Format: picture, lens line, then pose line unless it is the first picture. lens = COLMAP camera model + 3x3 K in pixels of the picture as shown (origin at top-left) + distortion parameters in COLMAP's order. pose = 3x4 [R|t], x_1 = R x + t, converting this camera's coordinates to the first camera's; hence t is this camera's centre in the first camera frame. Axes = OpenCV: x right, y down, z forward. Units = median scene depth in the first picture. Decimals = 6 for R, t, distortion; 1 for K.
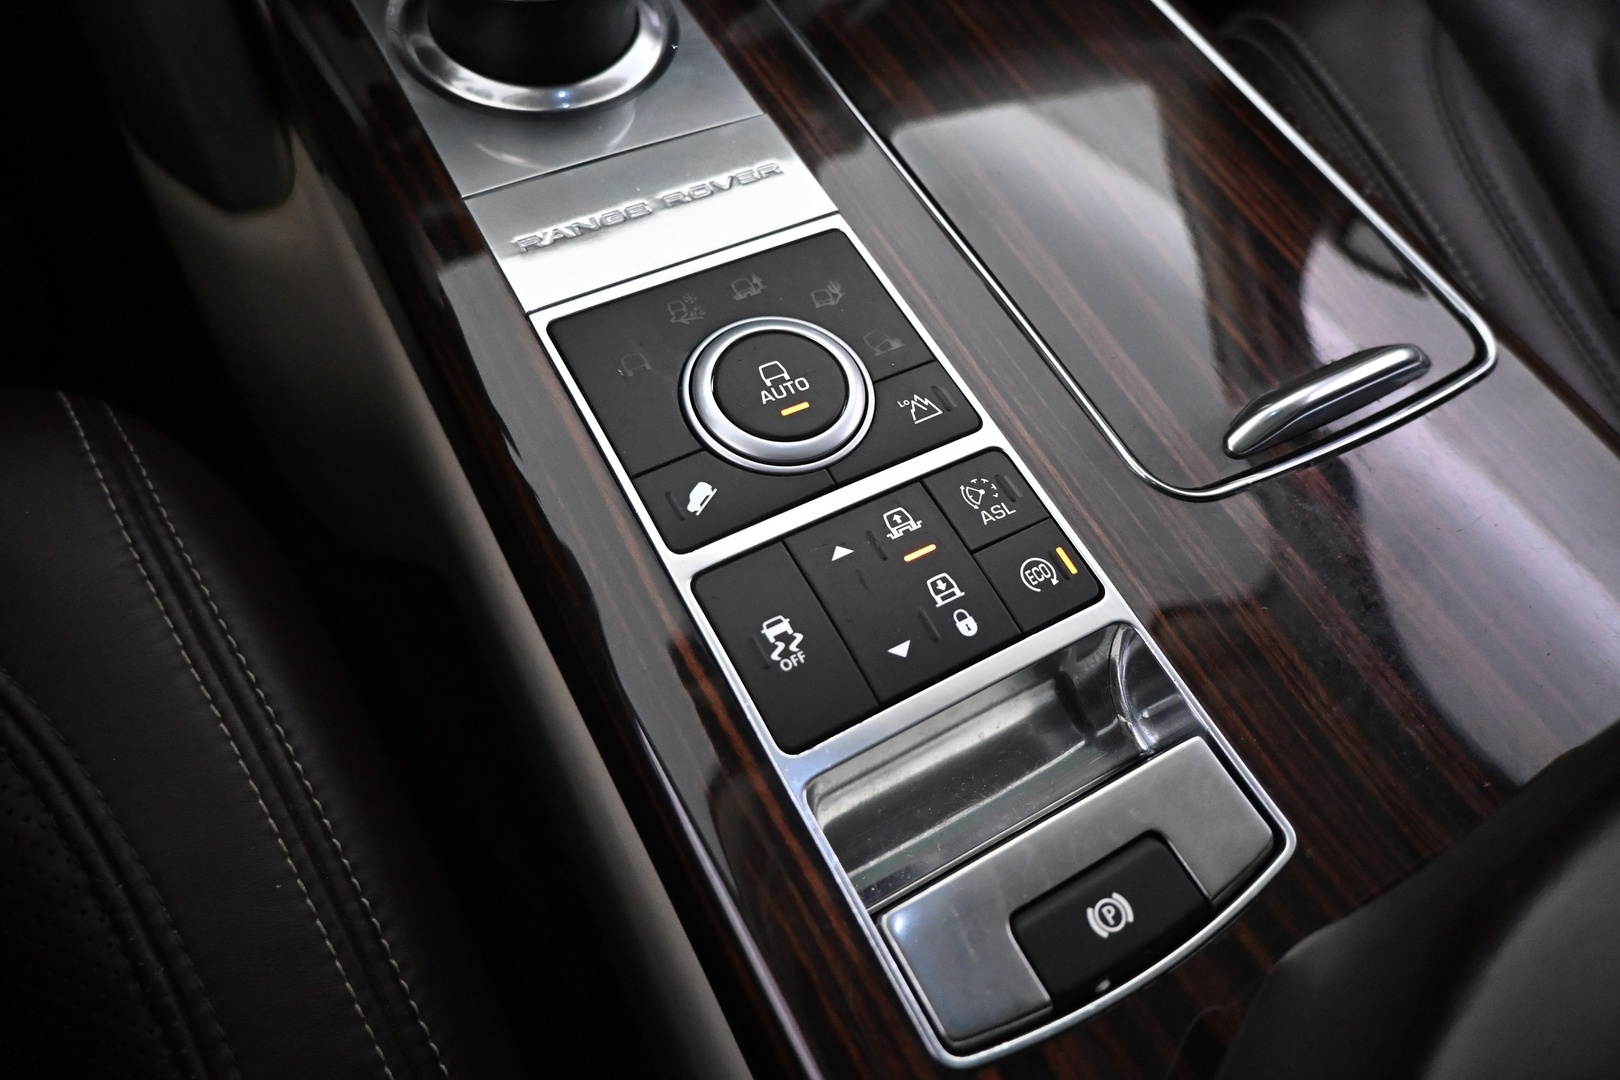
lens RADIAL K [[1096.7, 0, 810.0], [0, 1096.7, 540.0], [0, 0, 1]] dist [0.005130, -0.002101]
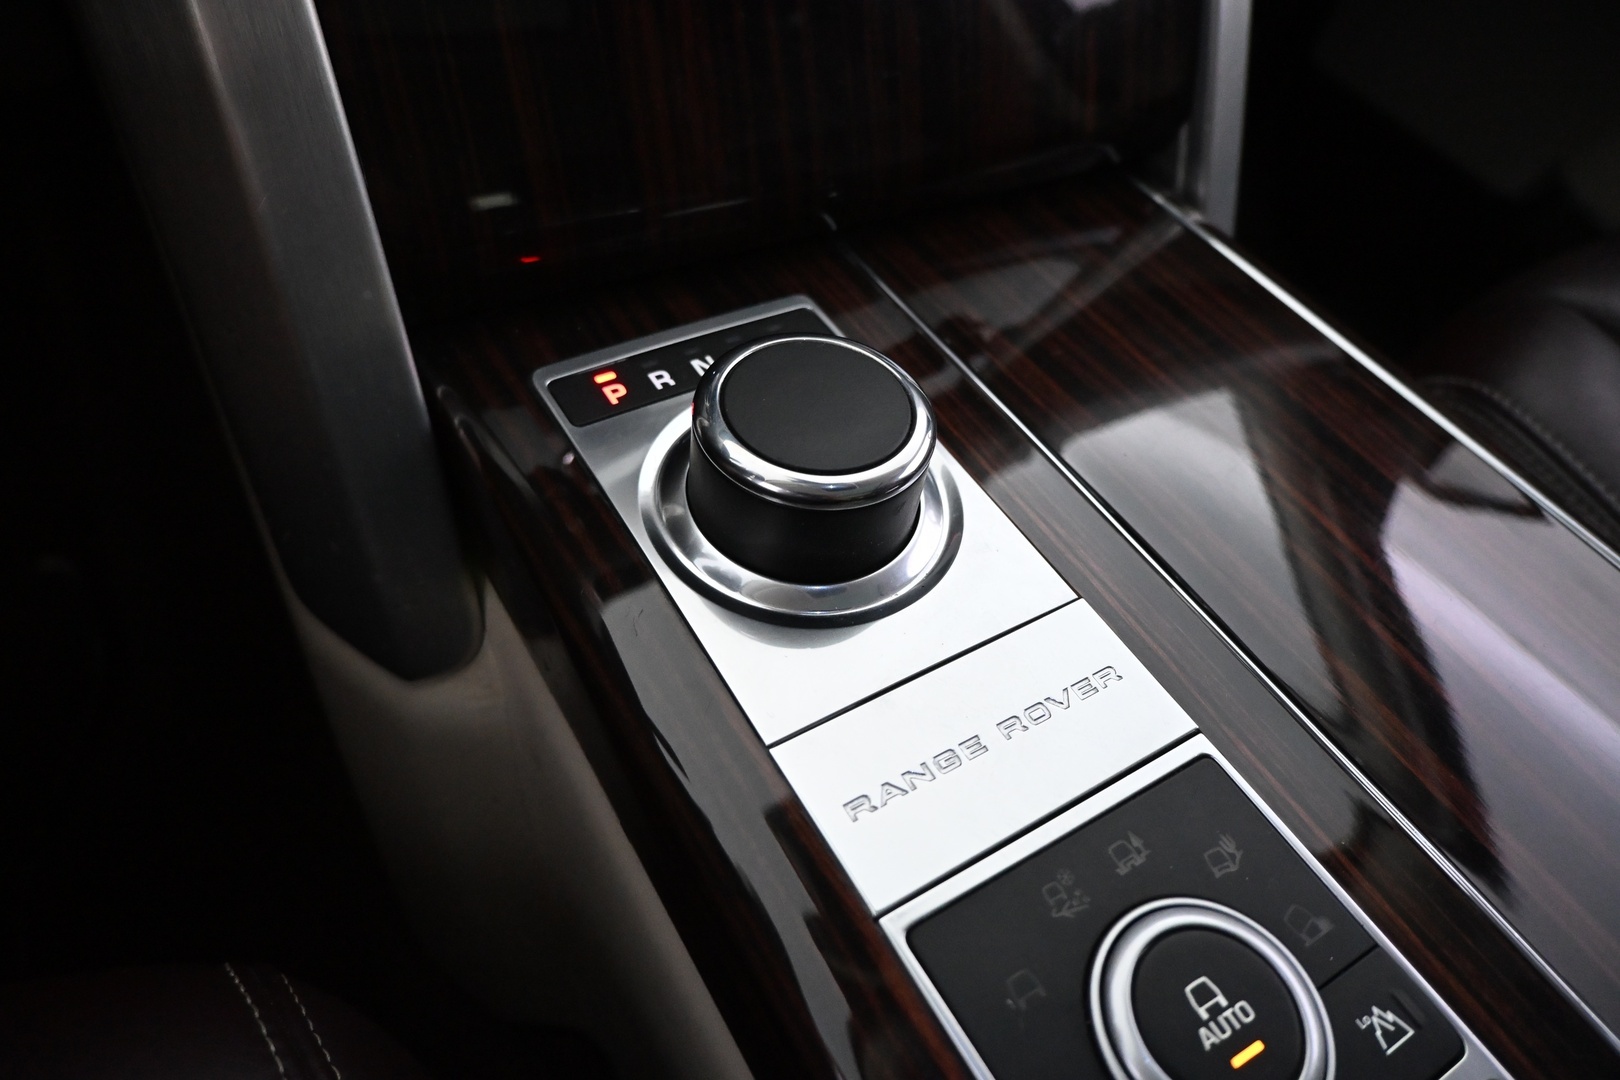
lens RADIAL K [[1101.1, 0, 810.8], [0, 1101.1, 478.1], [0, 0, 1]] dist [-0.023516, -0.002025]
pose [[0.998477, -0.039390, 0.038639, -0.316919], [0.045993, 0.981008, -0.188436, -0.364610], [-0.030483, 0.189926, 0.981325, 0.149736]]
